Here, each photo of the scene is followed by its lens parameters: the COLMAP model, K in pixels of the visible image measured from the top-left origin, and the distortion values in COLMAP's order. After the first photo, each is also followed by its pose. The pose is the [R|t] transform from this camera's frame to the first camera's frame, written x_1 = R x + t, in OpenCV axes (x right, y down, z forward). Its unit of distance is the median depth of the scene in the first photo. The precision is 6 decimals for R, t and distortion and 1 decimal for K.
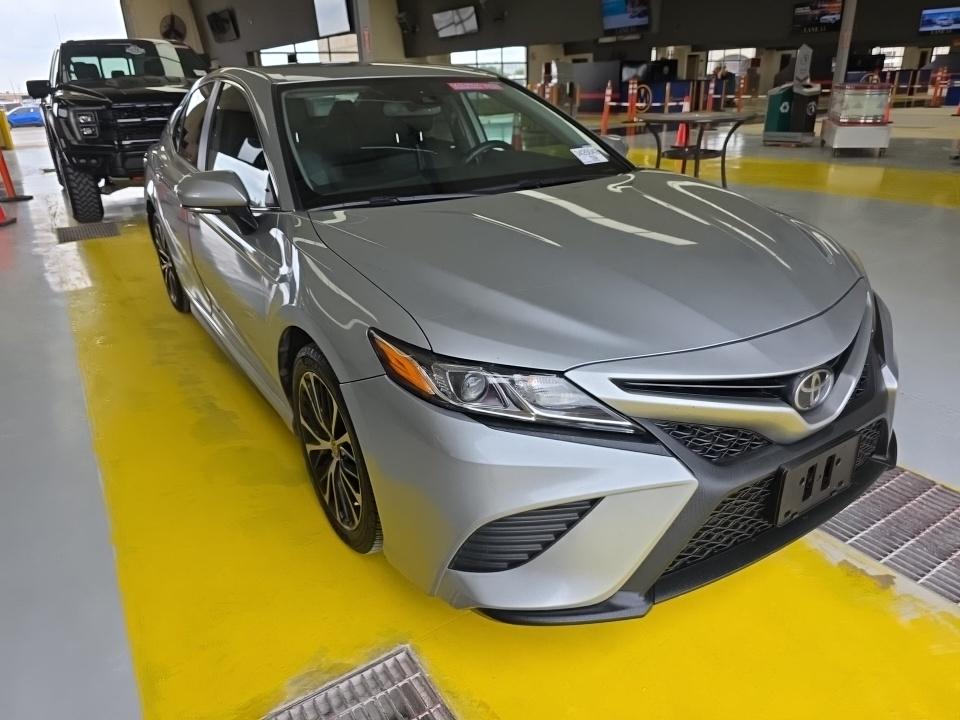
lens RADIAL K [[647.6, 0, 480.0], [0, 647.6, 360.0], [0, 0, 1]] dist [0.002819, -0.004708]
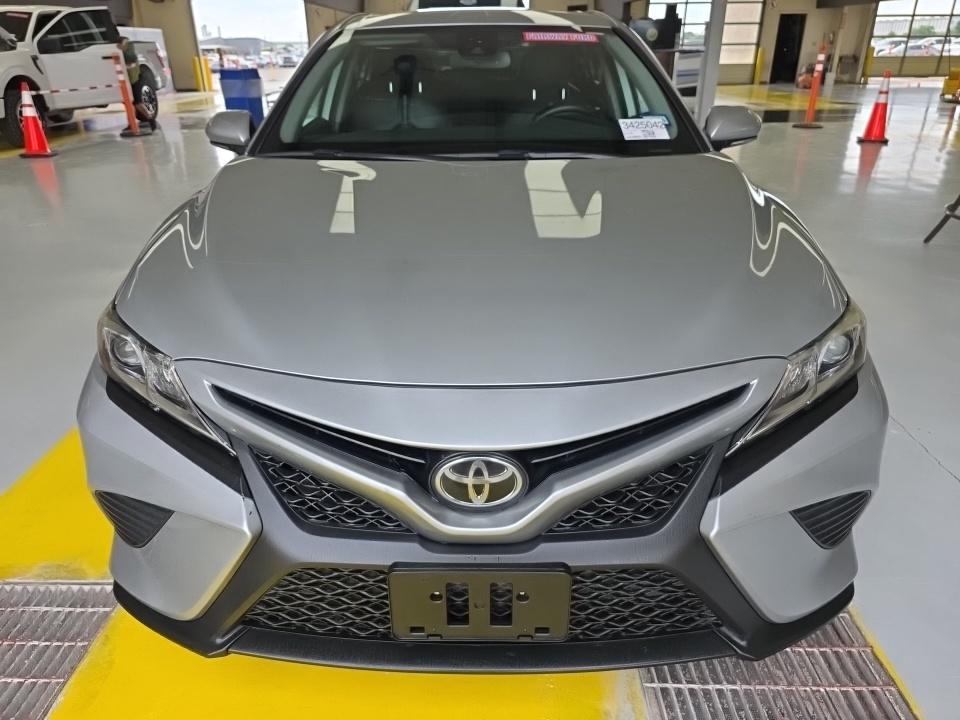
lens RADIAL K [[647.6, 0, 480.0], [0, 647.6, 360.0], [0, 0, 1]] dist [0.002819, -0.004708]
pose [[0.835168, 0.253736, -0.487967, 0.495493], [-0.224578, 0.967216, 0.118568, -0.098596], [0.502054, 0.010562, 0.864771, 0.239869]]
